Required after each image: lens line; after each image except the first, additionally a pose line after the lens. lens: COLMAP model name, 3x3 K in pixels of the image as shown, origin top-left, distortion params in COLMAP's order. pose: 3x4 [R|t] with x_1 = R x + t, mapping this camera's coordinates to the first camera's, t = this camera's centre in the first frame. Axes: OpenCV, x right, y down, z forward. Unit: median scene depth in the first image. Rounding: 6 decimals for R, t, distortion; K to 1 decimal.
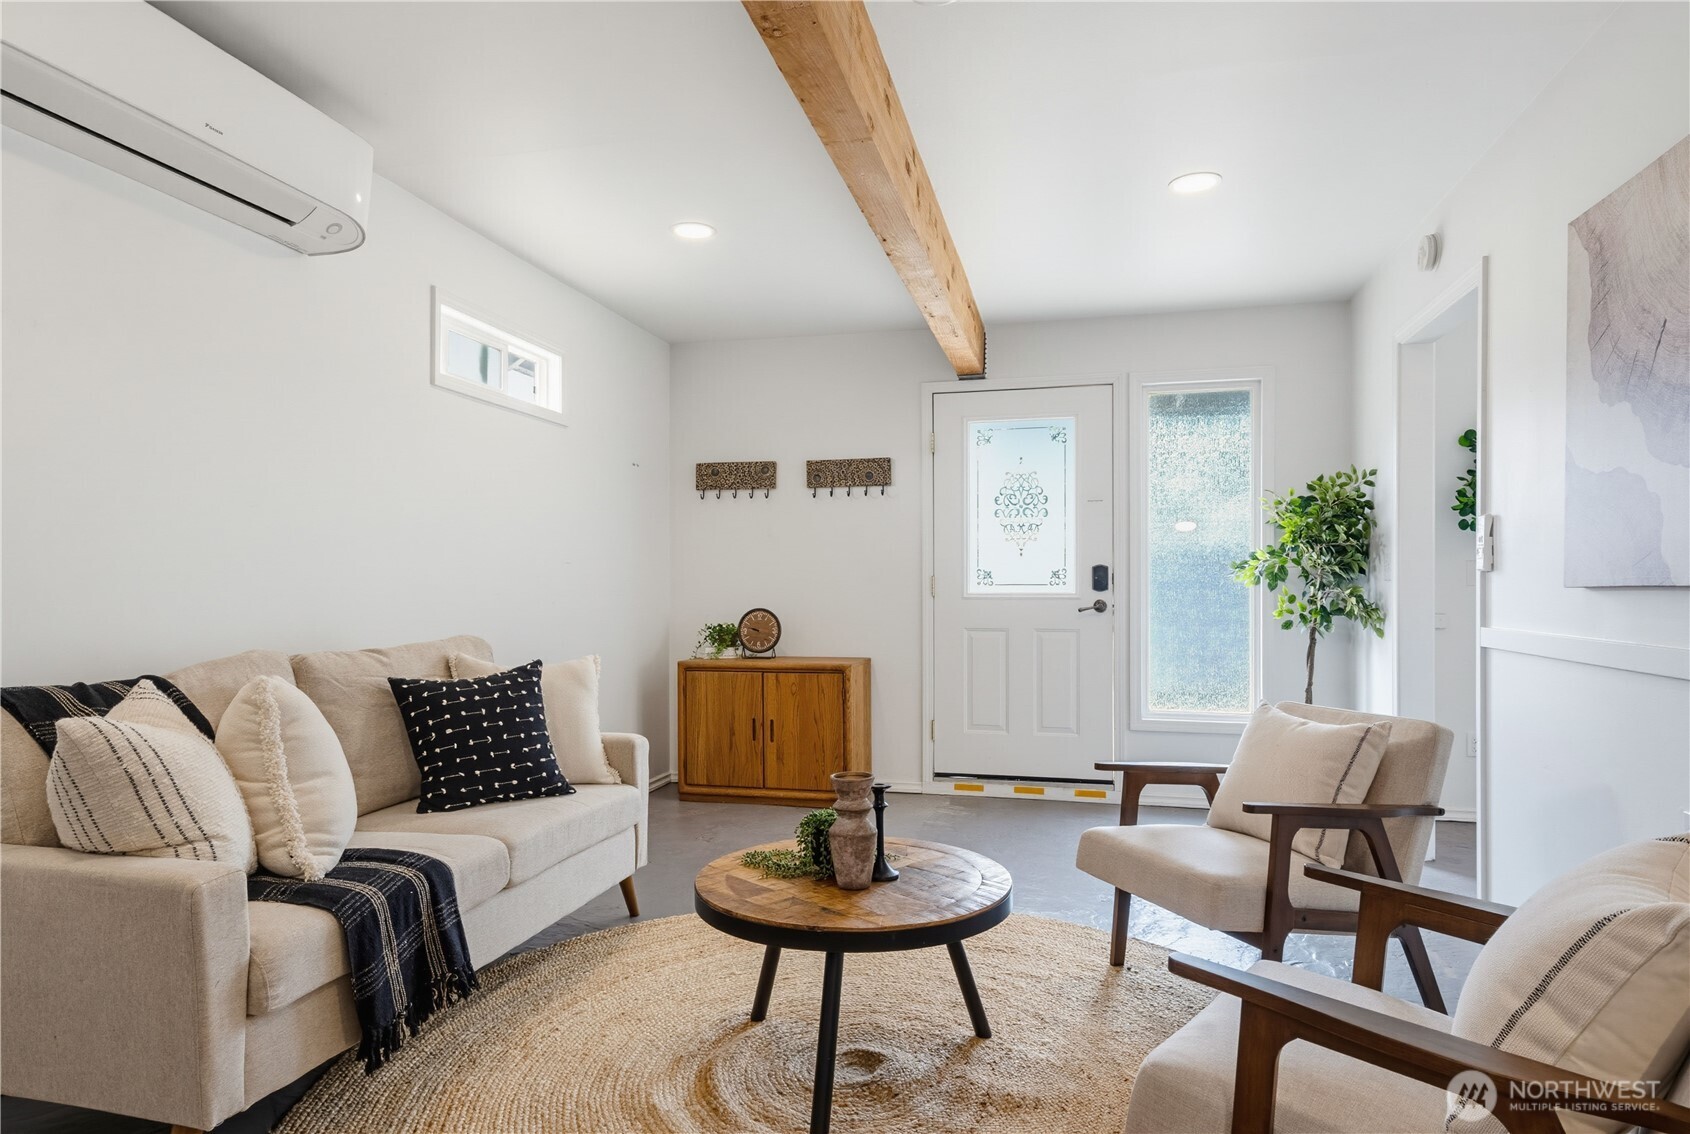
lens RADIAL K [[999.9, 0, 837.3], [0, 999.9, 581.4], [0, 0, 1]] dist [0.005476, 0.002053]
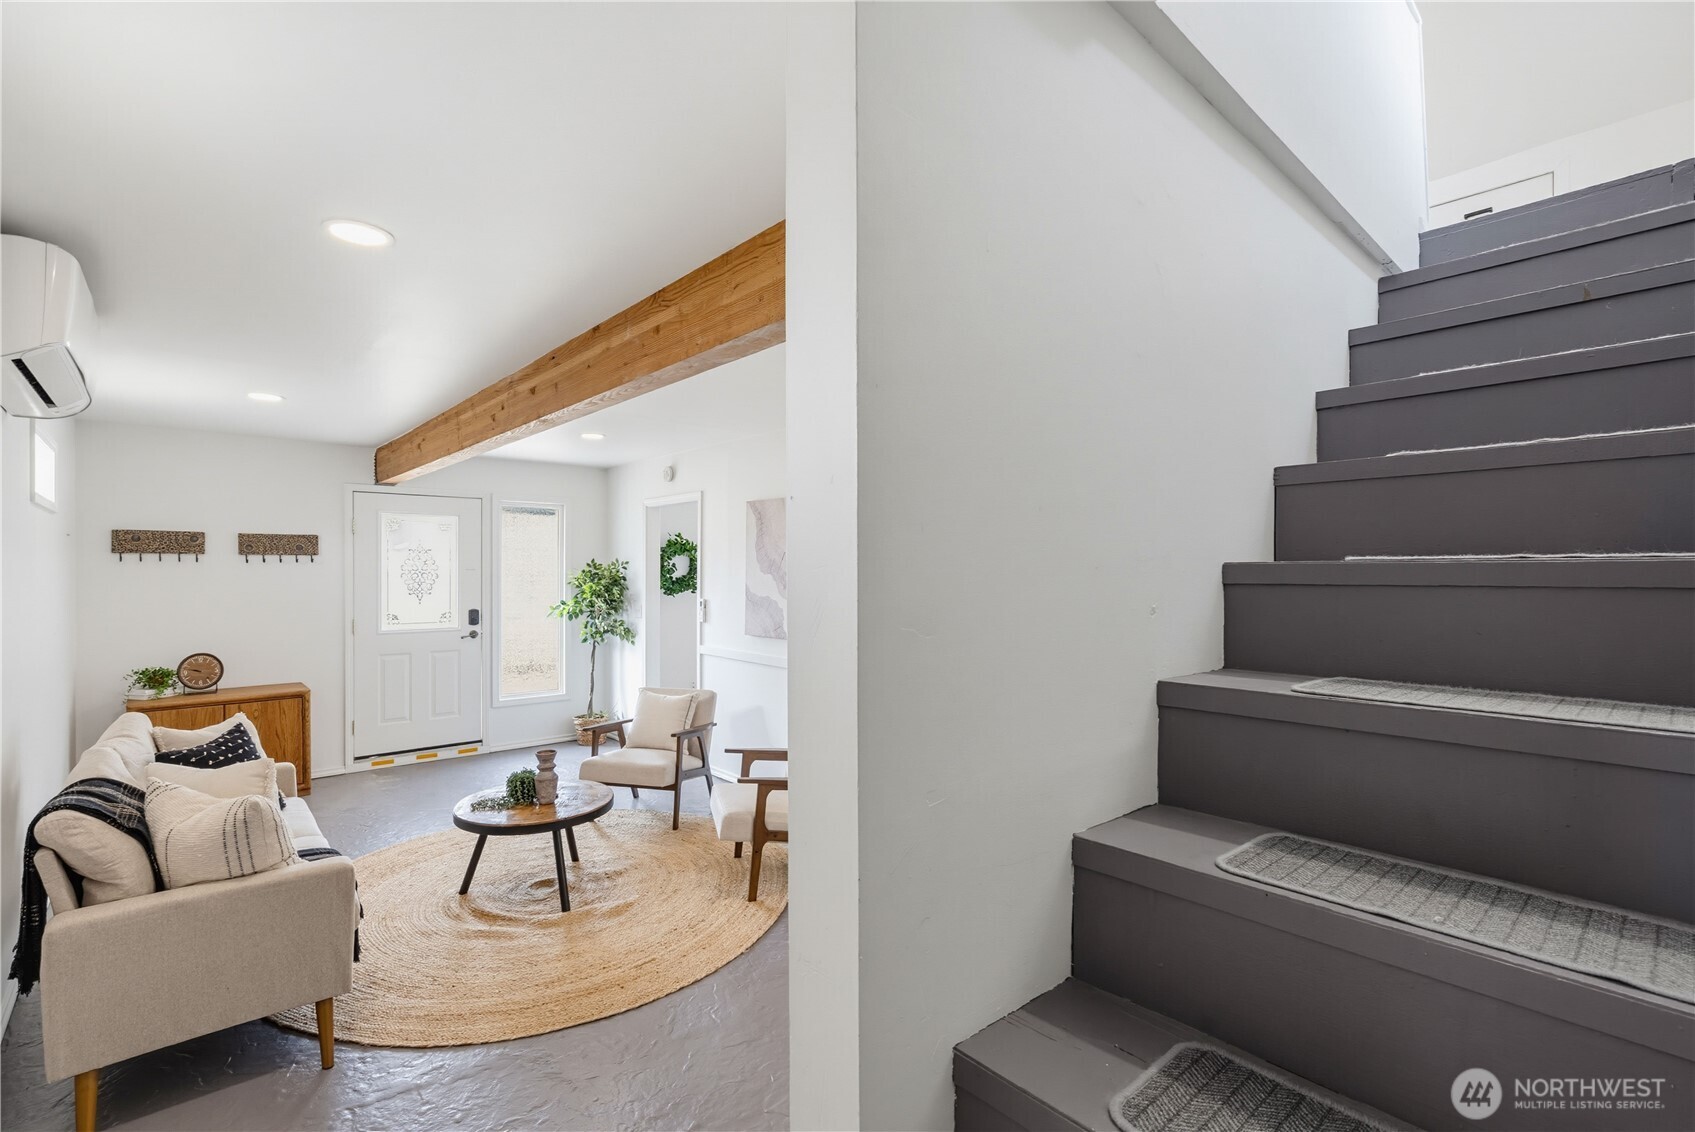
lens RADIAL K [[769.4, 0, 837.7], [0, 769.4, 568.6], [0, 0, 1]] dist [-0.000829, 0.000341]
pose [[0.568919, 0.001644, 0.822392, -0.426935], [-0.008790, 0.999953, 0.004081, -0.091864], [-0.822347, -0.009551, 0.568907, -0.197862]]
